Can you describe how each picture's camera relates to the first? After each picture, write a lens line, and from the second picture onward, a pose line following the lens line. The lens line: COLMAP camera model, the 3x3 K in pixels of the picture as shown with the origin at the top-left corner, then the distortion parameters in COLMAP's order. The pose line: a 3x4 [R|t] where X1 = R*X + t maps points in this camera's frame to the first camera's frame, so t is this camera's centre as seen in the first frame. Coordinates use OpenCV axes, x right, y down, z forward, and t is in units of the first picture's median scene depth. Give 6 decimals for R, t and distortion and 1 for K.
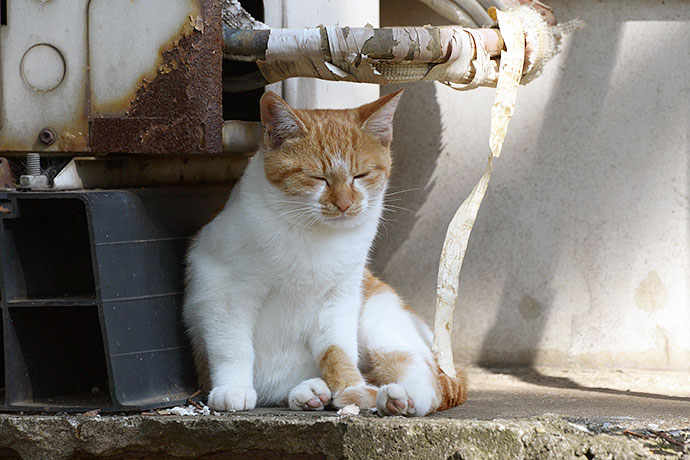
lens RADIAL K [[3943.9, 0, 354.0], [0, 3943.9, 227.8], [0, 0, 1]] dist [1.595395, 3.276623]
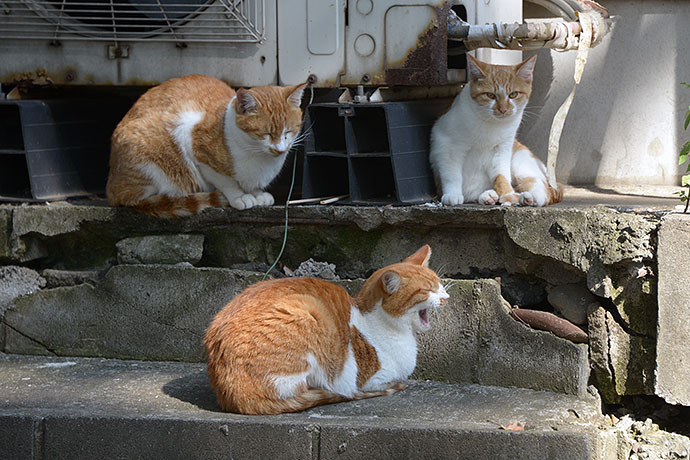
lens RADIAL K [[2871.6, 0, 401.0], [0, 2871.6, 251.2], [0, 0, 1]] dist [1.498133, -4.145882]
pose [[0.999073, -0.004490, -0.042805, 0.008129], [0.006683, 0.998665, 0.051221, -0.009058], [0.042518, -0.051459, 0.997770, -0.564764]]
